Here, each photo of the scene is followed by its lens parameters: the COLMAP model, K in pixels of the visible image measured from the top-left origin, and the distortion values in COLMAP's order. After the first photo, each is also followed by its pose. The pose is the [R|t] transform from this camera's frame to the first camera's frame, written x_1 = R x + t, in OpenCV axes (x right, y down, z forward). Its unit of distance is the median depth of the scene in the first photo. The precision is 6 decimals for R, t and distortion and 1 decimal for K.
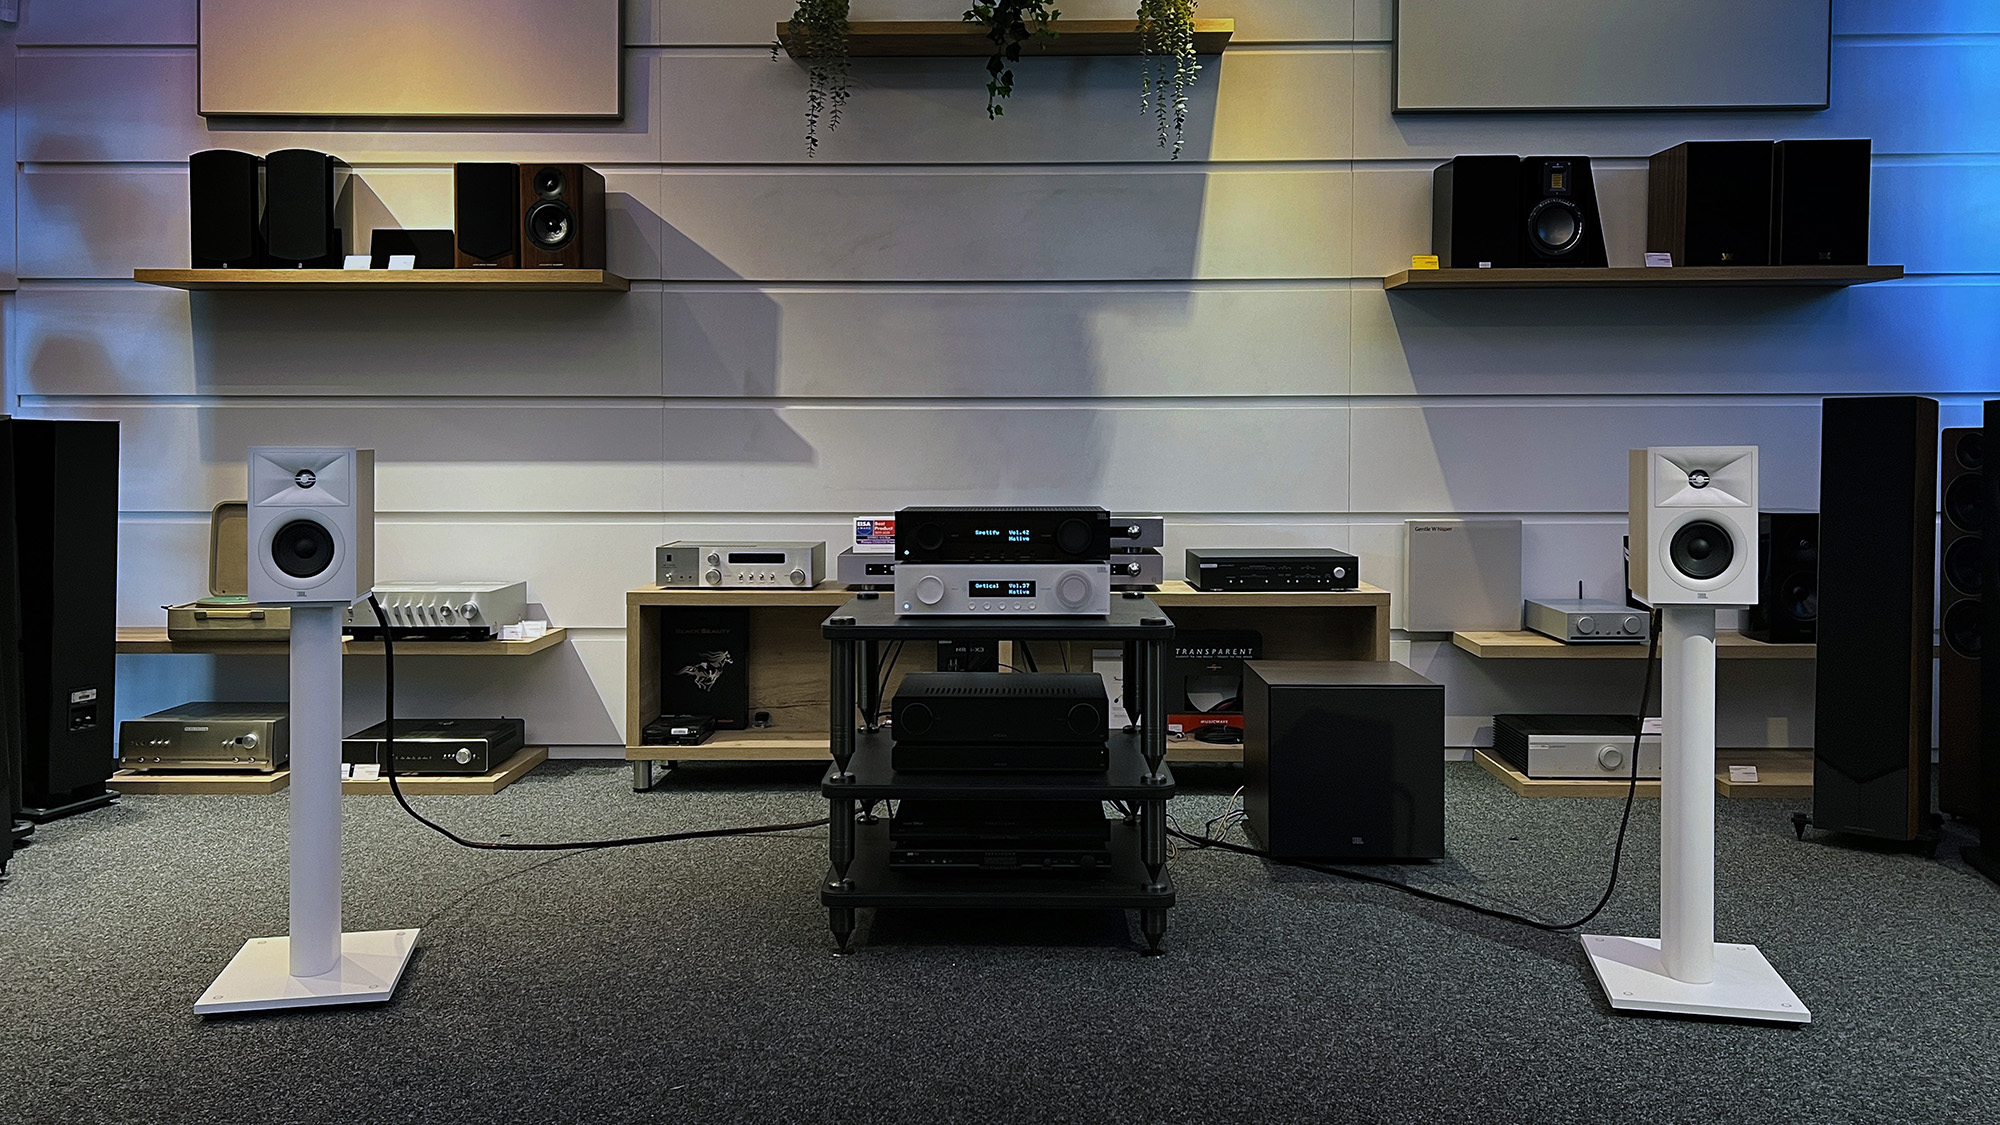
lens RADIAL K [[1550.7, 0, 999.0], [0, 1550.7, 484.0], [0, 0, 1]] dist [0.062885, -0.076582]
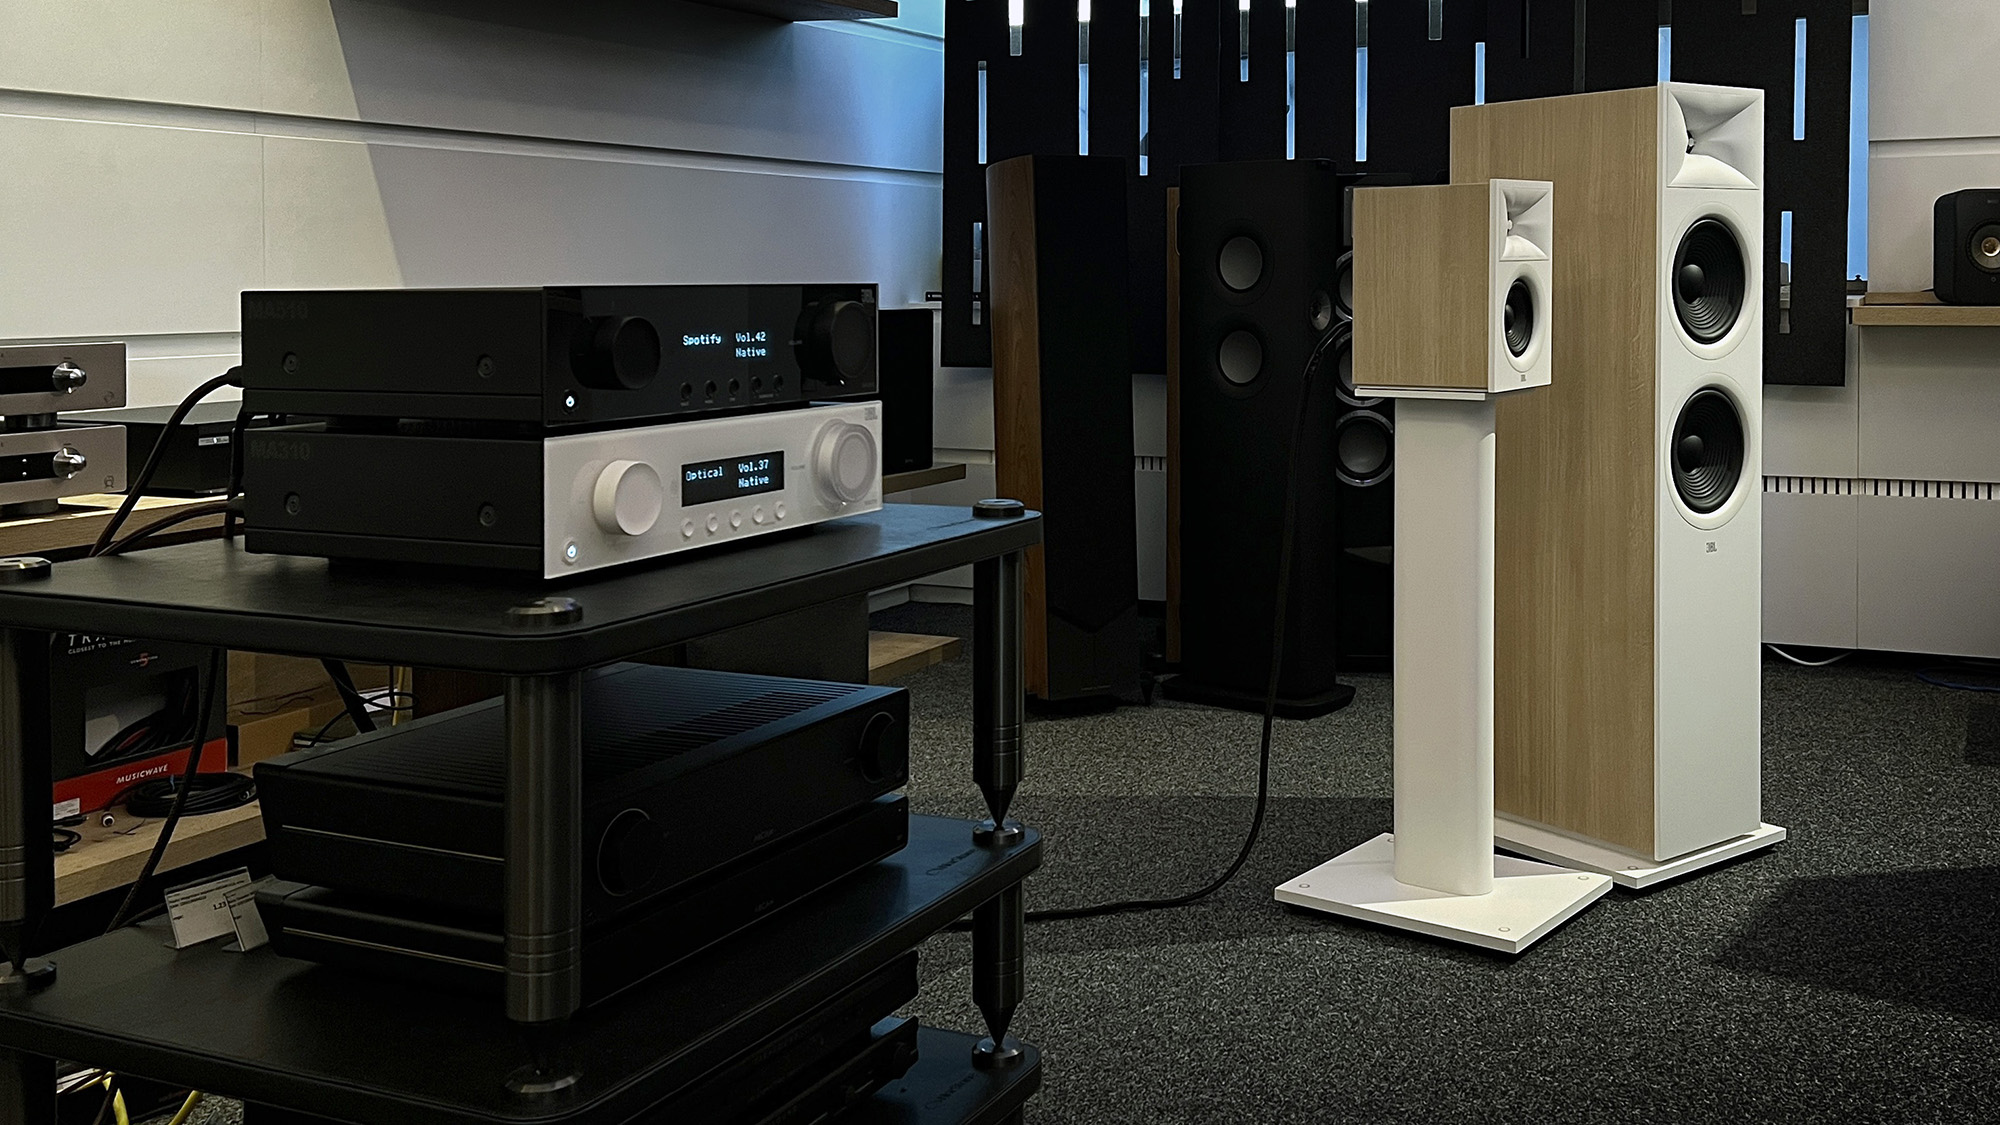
lens RADIAL K [[1918.0, 0, 1192.3], [0, 1918.0, 290.2], [0, 0, 1]] dist [0.007255, -0.020739]
pose [[0.381435, -0.006656, 0.924372, -0.288897], [0.023428, 0.999722, -0.002470, 0.015443], [-0.924099, 0.022599, 0.381485, 0.478829]]
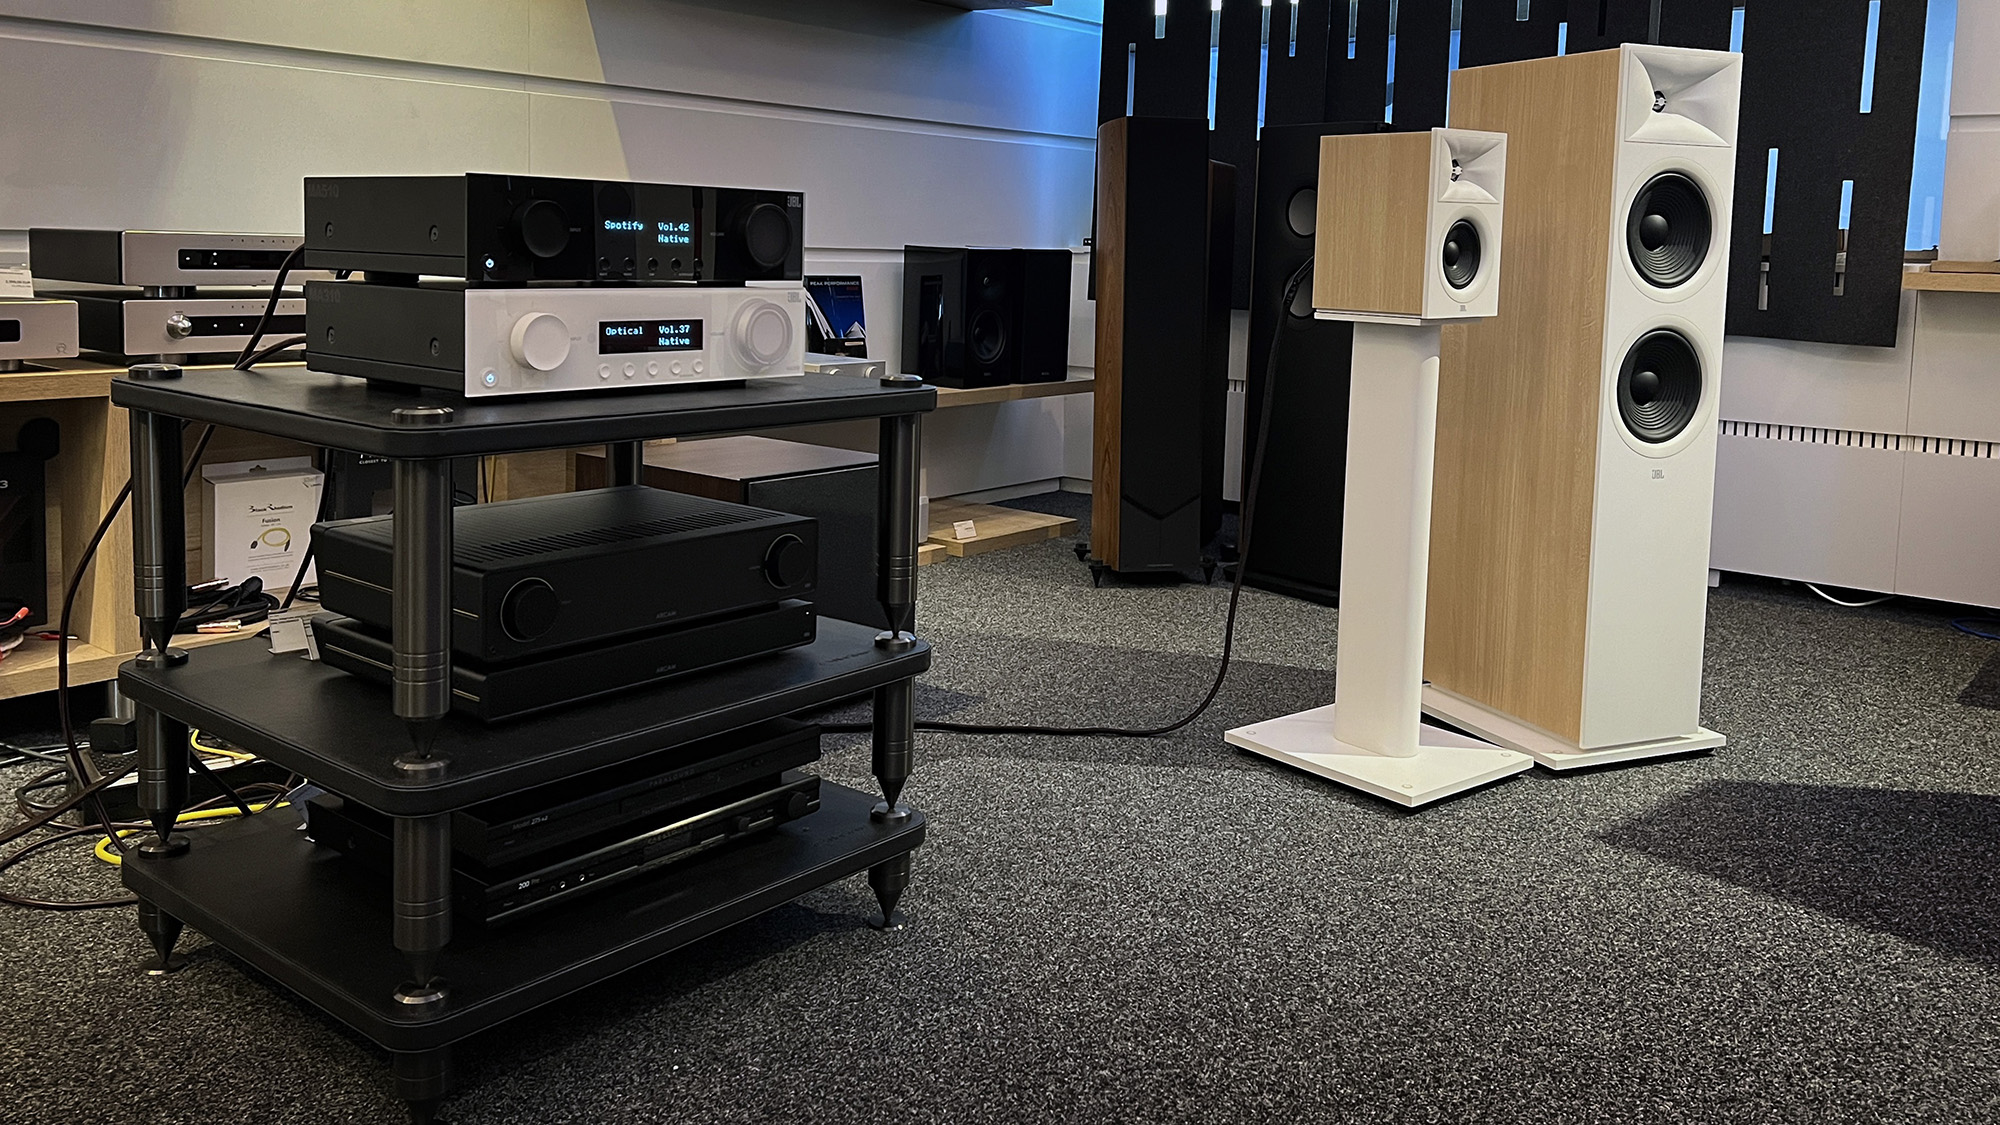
lens RADIAL K [[1602.4, 0, 1002.2], [0, 1602.4, 378.2], [0, 0, 1]] dist [0.053798, -0.159881]
pose [[0.622907, -0.047785, 0.780835, -0.238843], [-0.010222, 0.997550, 0.069202, 0.029860], [-0.782229, -0.051088, 0.620893, 0.394745]]
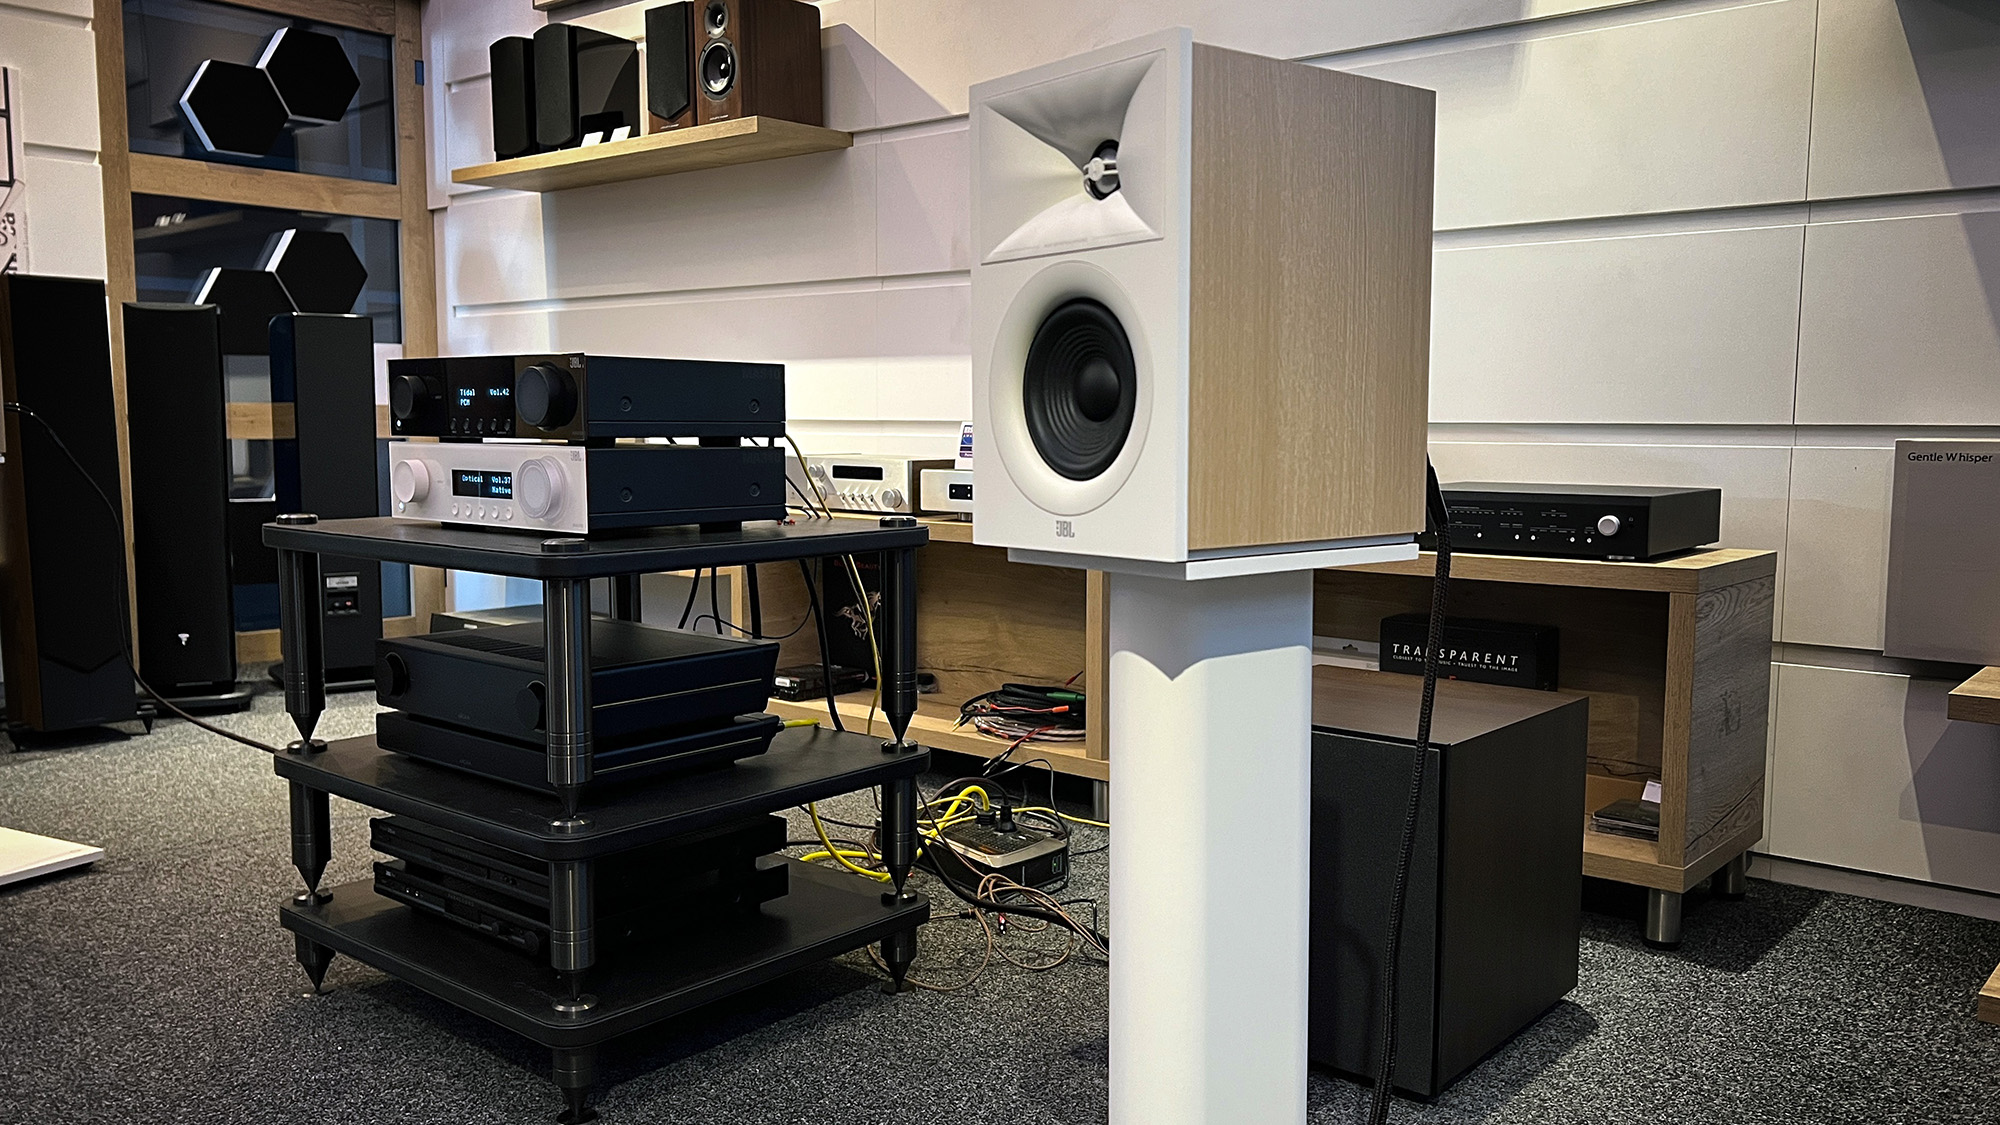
lens RADIAL K [[1545.6, 0, 1013.4], [0, 1545.6, 572.9], [0, 0, 1]] dist [0.073292, -0.106855]
pose [[0.774628, 0.067294, -0.628827, 0.387395], [-0.020276, 0.996454, 0.081659, 0.033043], [0.632092, -0.050506, 0.773246, 0.448513]]
